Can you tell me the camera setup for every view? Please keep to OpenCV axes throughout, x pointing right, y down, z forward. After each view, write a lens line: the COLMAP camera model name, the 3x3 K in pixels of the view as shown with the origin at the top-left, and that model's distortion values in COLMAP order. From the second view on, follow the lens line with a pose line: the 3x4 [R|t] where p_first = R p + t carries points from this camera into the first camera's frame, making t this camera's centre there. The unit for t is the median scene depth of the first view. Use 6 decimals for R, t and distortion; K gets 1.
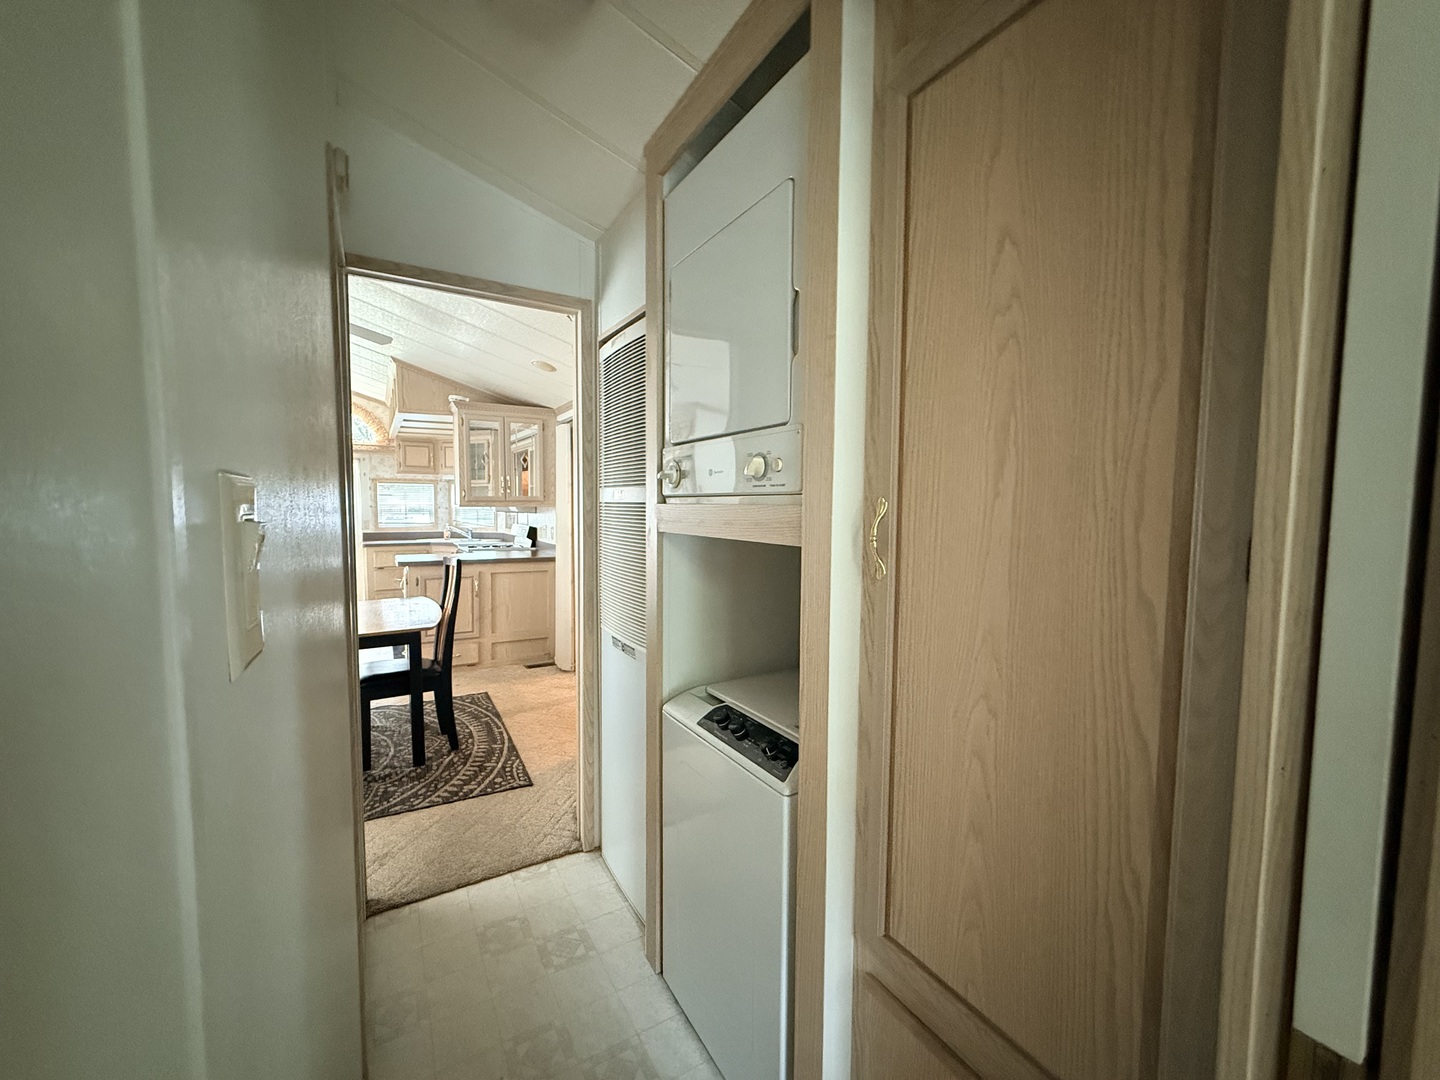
lens RADIAL K [[575.1, 0, 719.0], [0, 575.1, 539.6], [0, 0, 1]] dist [0.001692, -0.000102]
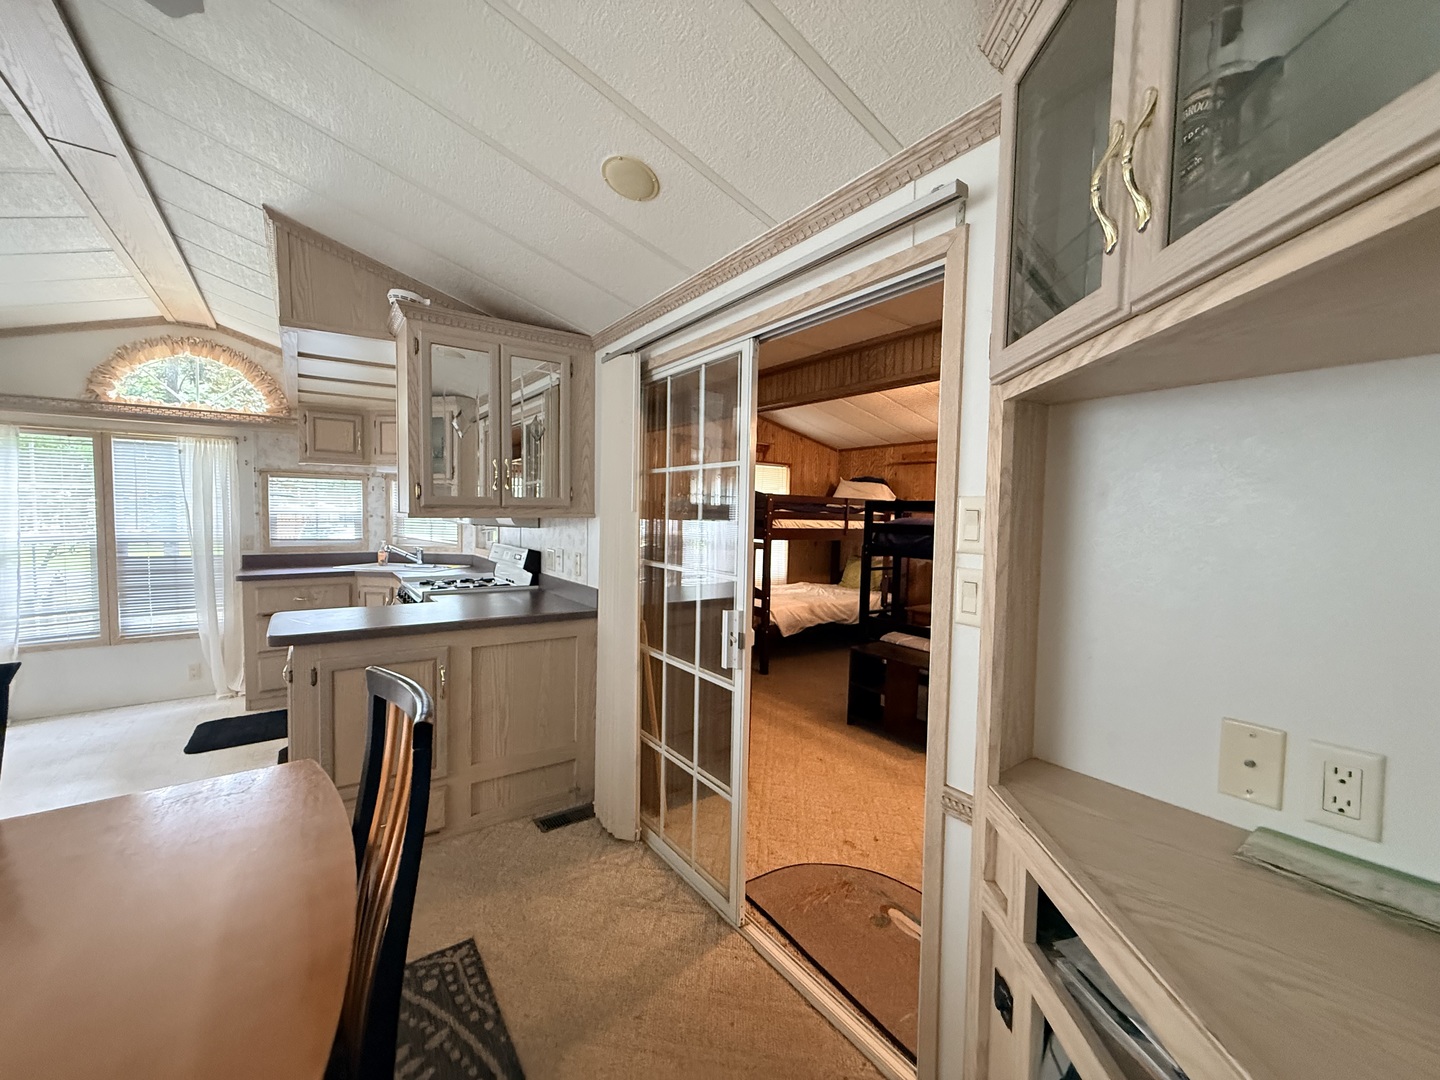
lens RADIAL K [[575.1, 0, 719.5], [0, 575.1, 539.5], [0, 0, 1]] dist [0.001692, -0.000102]
pose [[0.996340, 0.001937, 0.085459, -0.186420], [-0.000962, 0.999934, -0.011443, -0.027173], [-0.085476, 0.011319, 0.996276, 0.397920]]
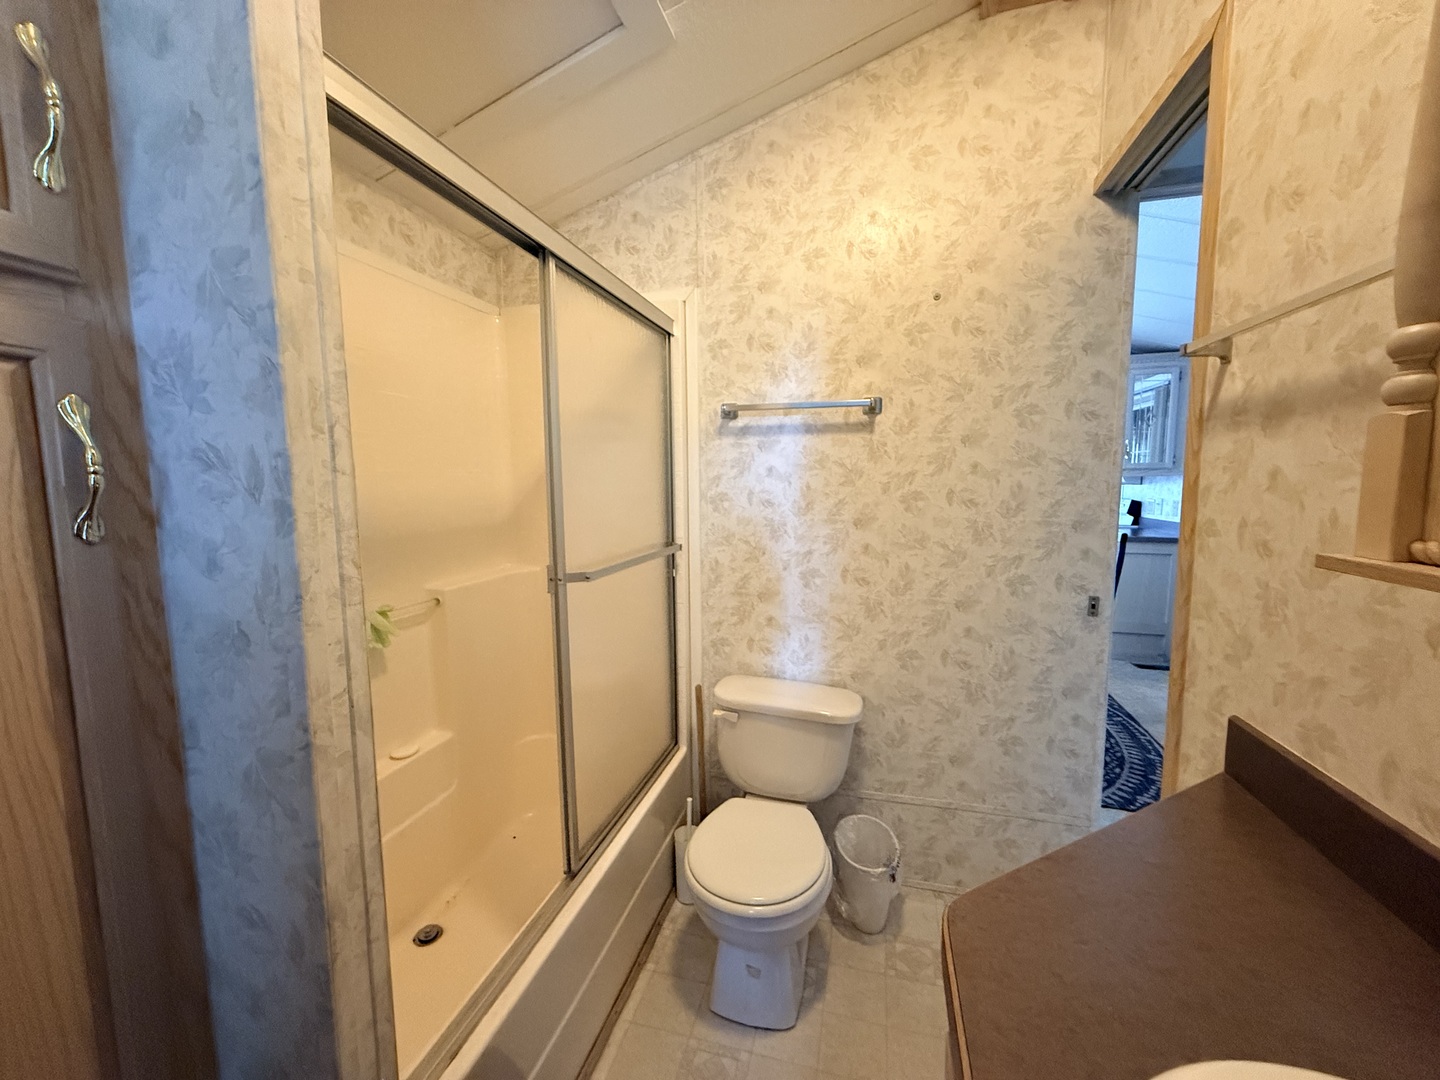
lens RADIAL K [[575.1, 0, 713.6], [0, 575.1, 540.9], [0, 0, 1]] dist [0.001692, -0.000102]
pose [[0.685750, 0.063325, -0.725077, -0.134837], [-0.030228, 0.997826, 0.058558, 0.006094], [0.727209, -0.018238, 0.686174, -0.027463]]
